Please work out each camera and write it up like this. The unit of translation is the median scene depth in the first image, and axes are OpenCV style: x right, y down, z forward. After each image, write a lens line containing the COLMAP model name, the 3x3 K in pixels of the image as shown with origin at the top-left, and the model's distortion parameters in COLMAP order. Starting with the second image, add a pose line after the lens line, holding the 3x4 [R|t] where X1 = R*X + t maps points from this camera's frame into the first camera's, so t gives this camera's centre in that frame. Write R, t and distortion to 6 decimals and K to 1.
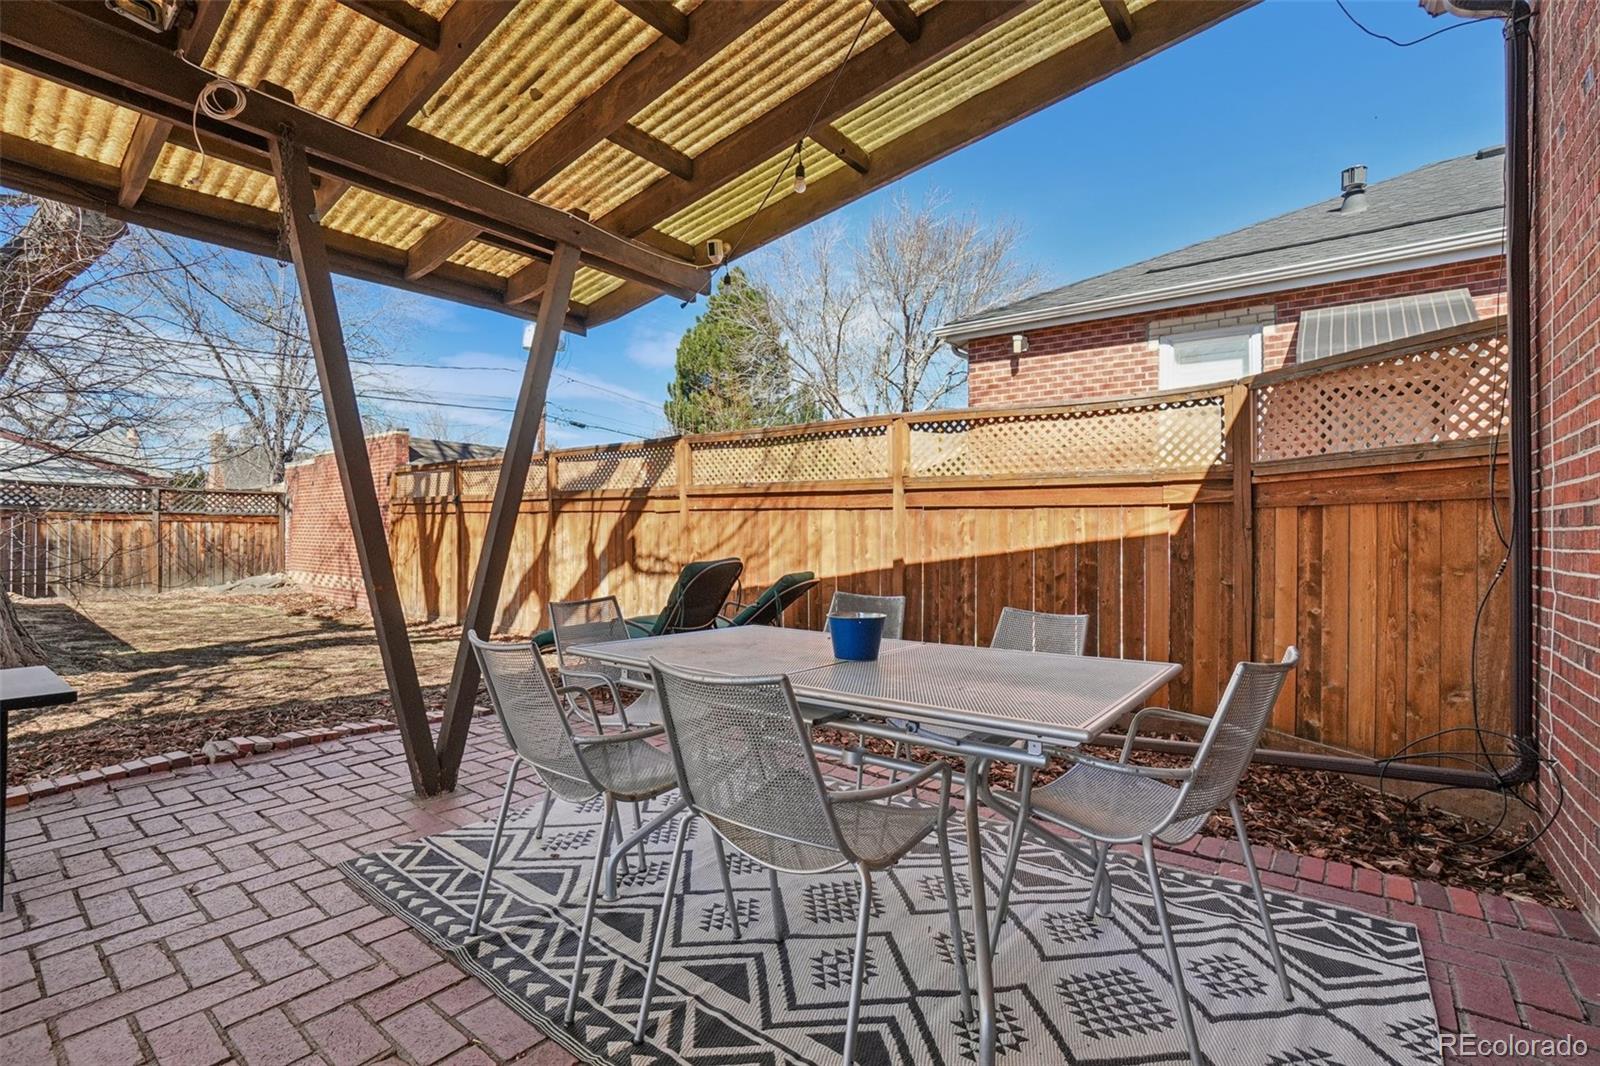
lens RADIAL K [[727.2, 0, 800.0], [0, 727.2, 533.0], [0, 0, 1]] dist [-0.034331, 0.000072]
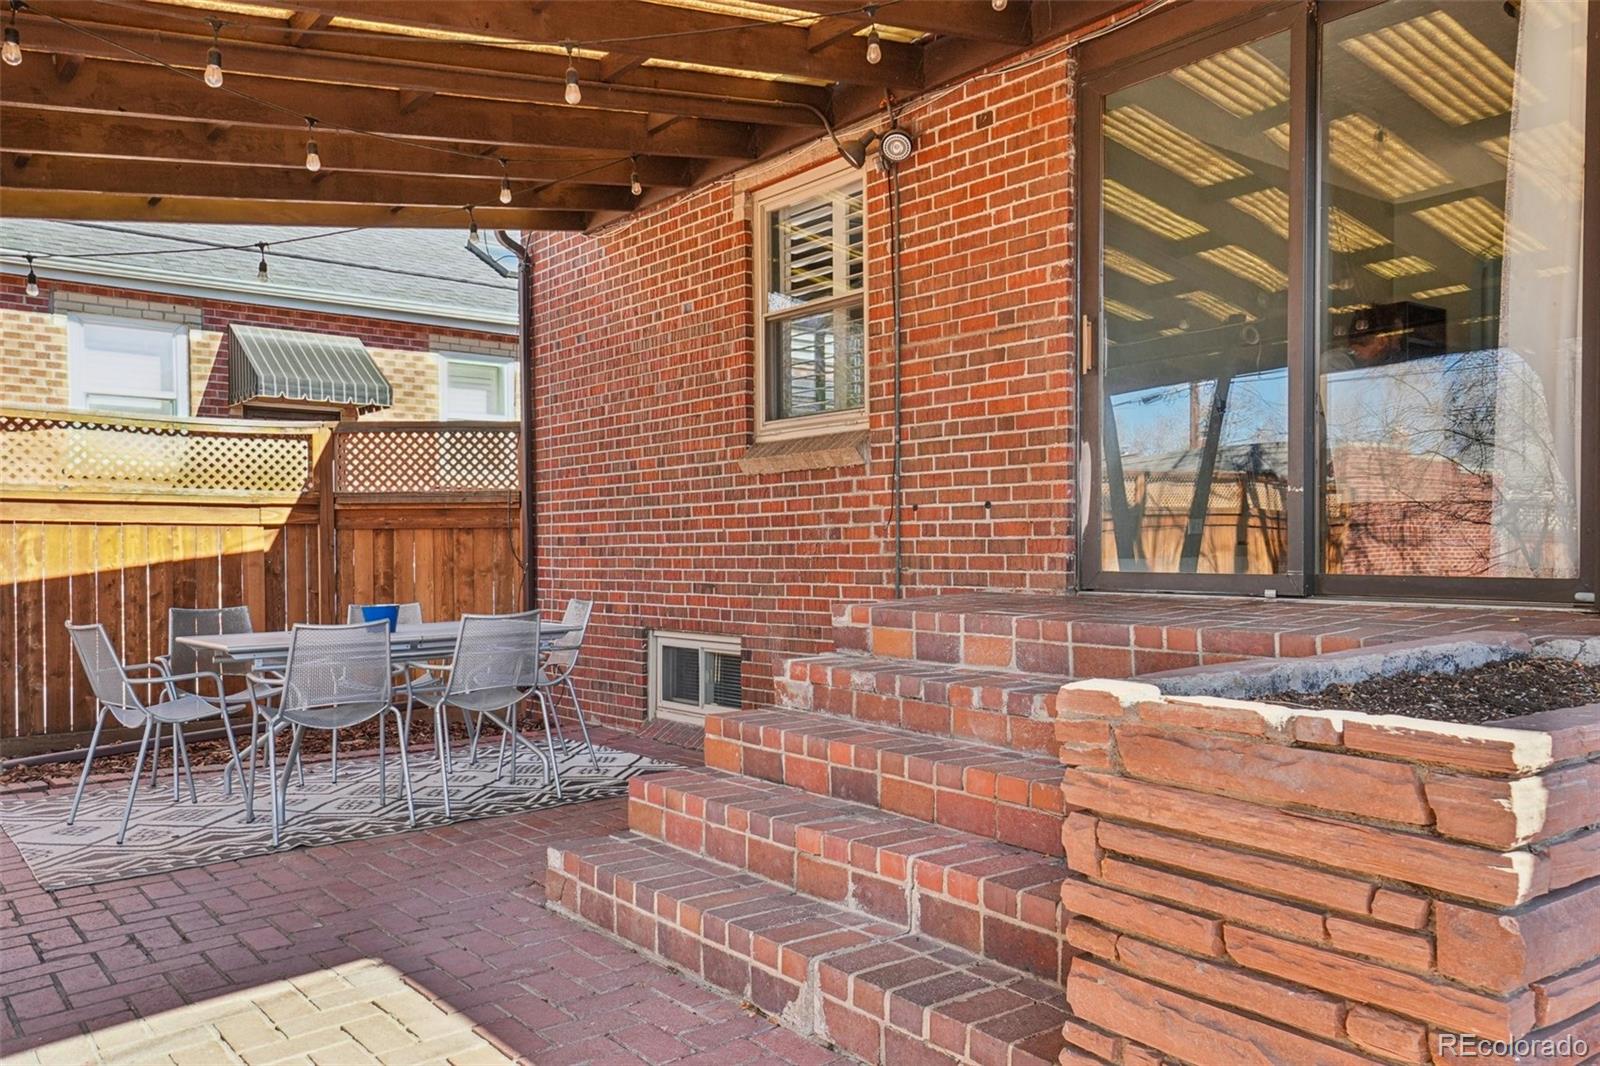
lens RADIAL K [[1216.5, 0, 800.0], [0, 1216.5, 533.0], [0, 0, 1]] dist [0.006632, 0.001100]
pose [[0.246687, 0.003969, 0.969087, -0.978720], [0.005438, 0.999970, -0.005480, -0.010153], [-0.969080, 0.006622, 0.246658, -0.239449]]
